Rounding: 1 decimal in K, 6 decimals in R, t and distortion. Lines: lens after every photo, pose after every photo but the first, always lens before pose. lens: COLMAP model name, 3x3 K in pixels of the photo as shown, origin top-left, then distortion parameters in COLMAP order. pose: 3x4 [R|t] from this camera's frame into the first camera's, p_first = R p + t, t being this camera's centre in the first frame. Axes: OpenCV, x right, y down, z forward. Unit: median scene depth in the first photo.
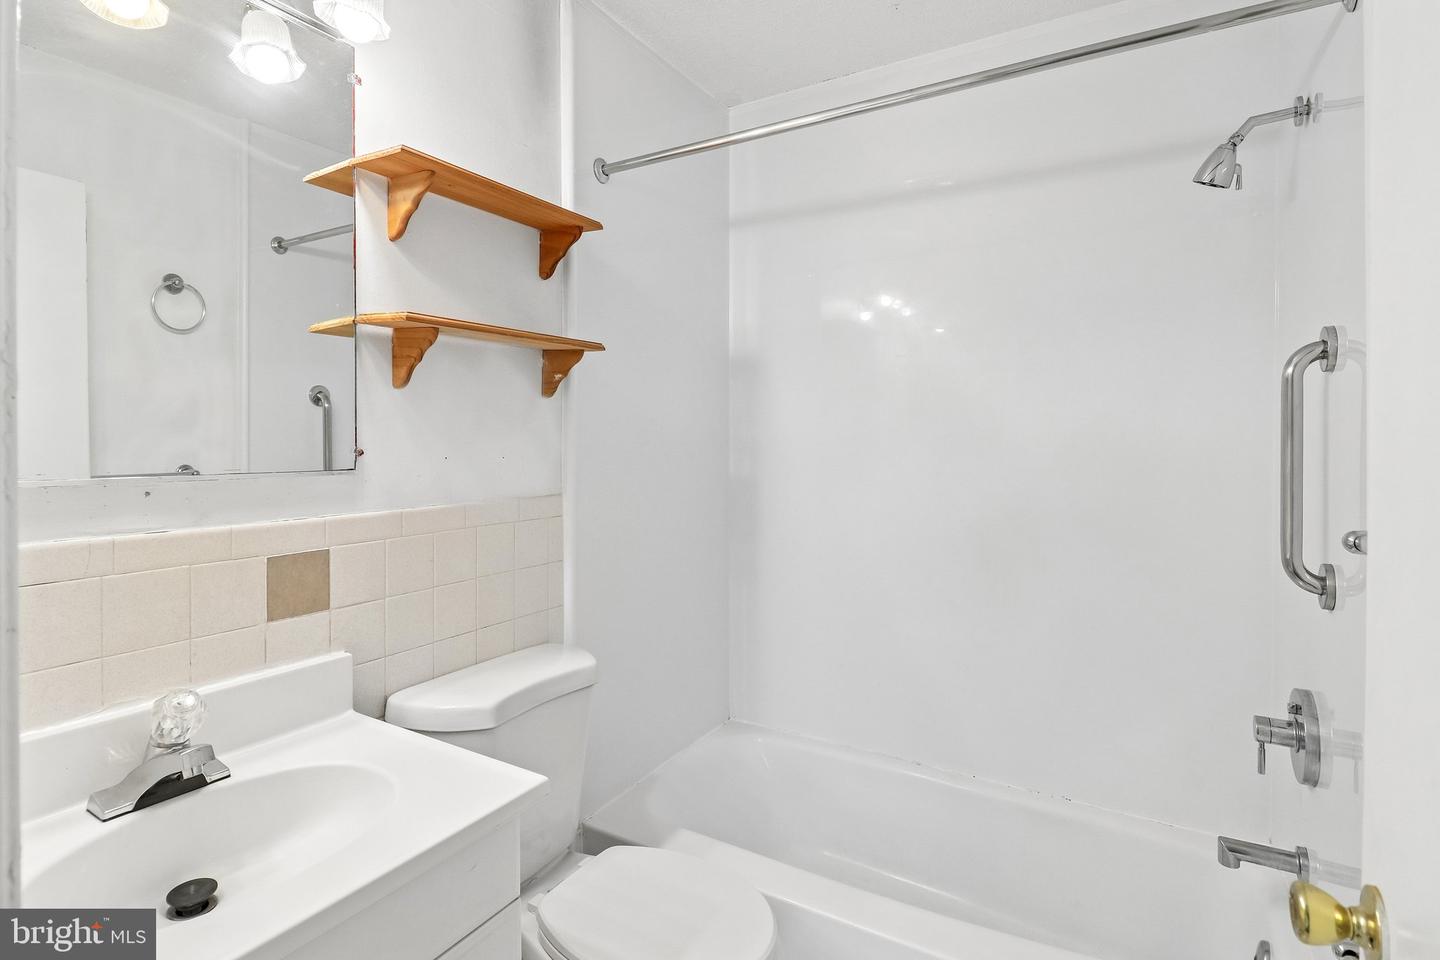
lens RADIAL K [[711.5, 0, 718.0], [0, 711.5, 434.0], [0, 0, 1]] dist [0.001535, 0.000447]
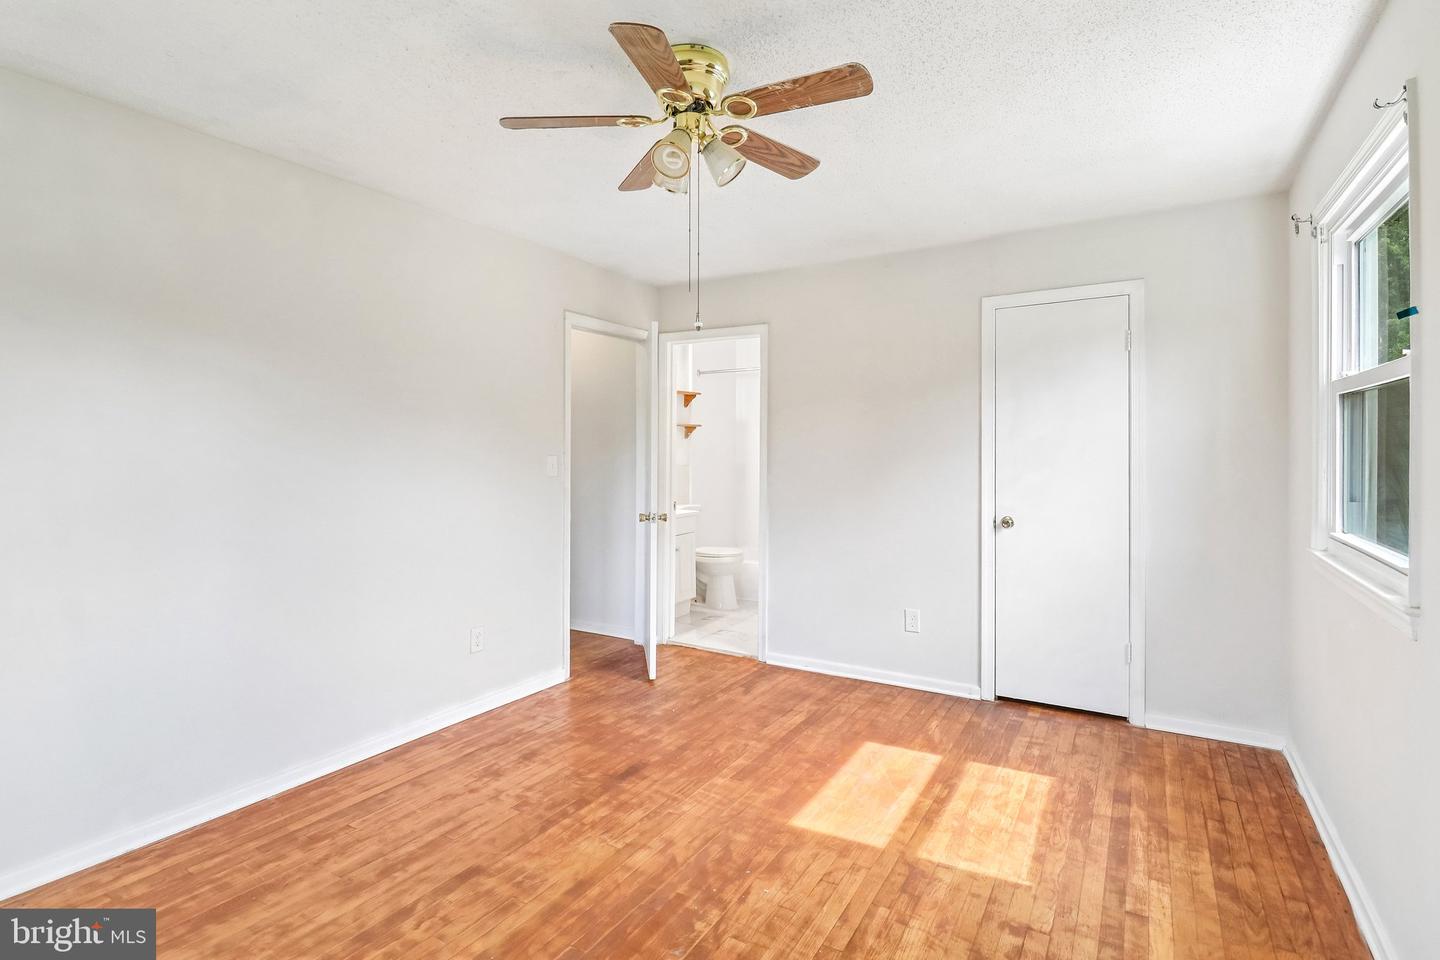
lens RADIAL K [[711.5, 0, 718.0], [0, 711.5, 434.0], [0, 0, 1]] dist [0.001535, 0.000447]
pose [[0.999990, 0.004348, 0.000985, -0.102927], [-0.004341, 0.999962, -0.007585, -0.068733], [-0.001018, 0.007580, 0.999971, -3.857804]]
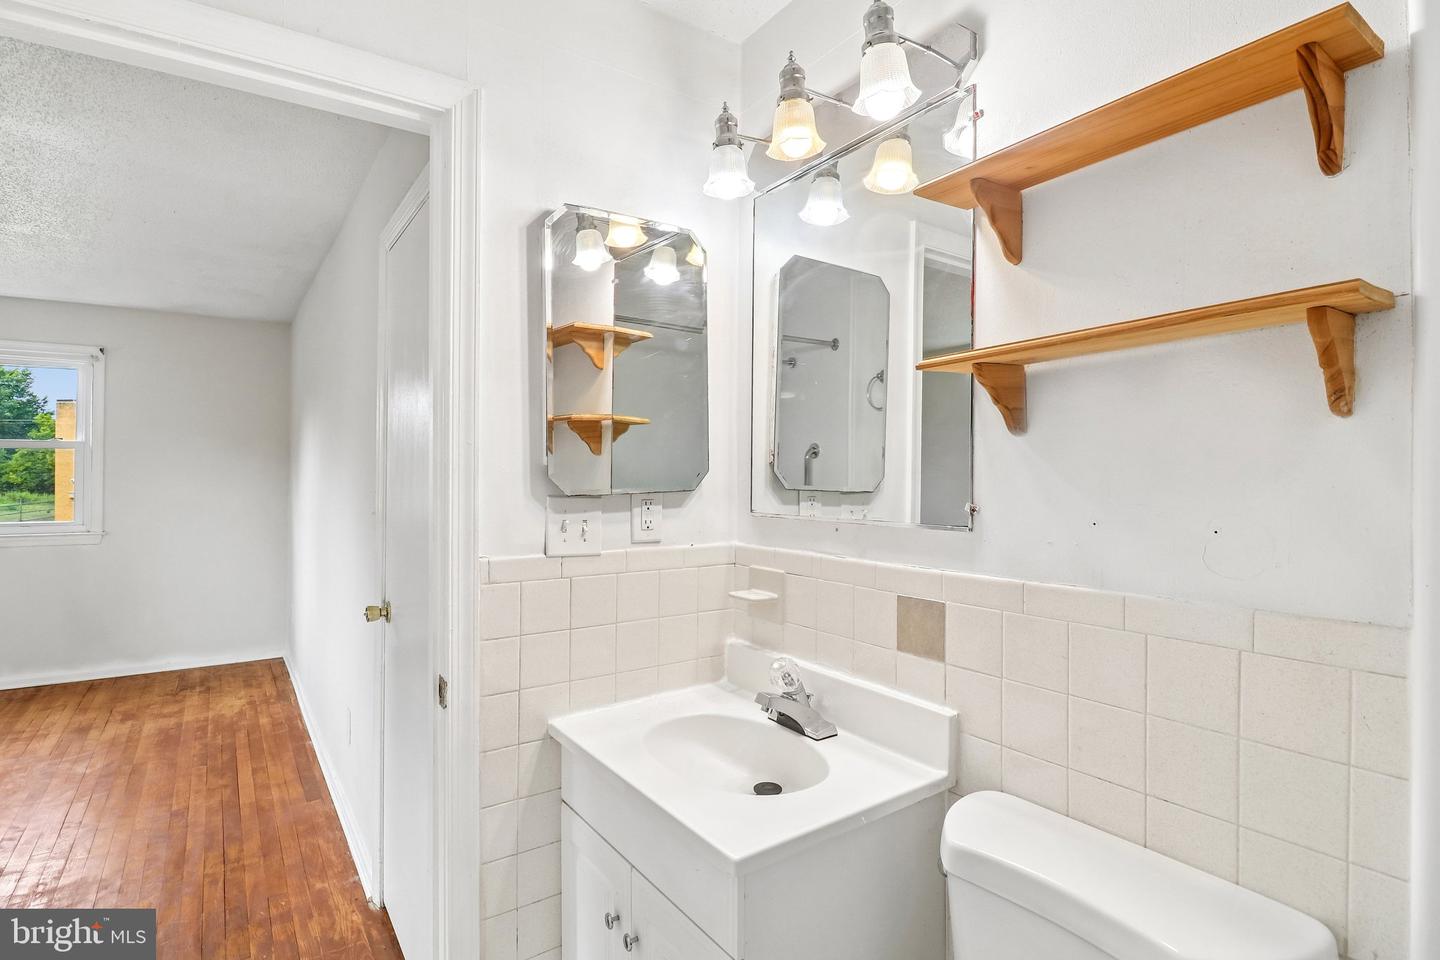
lens RADIAL K [[724.5, 0, 720.0], [0, 724.5, 480.0], [0, 0, 1]] dist [-0.000461, -0.000332]
pose [[-0.409844, -0.001582, -0.912154, 0.532110], [0.001403, 0.999996, -0.002365, -0.012062], [0.912155, -0.002249, -0.409840, 1.135959]]
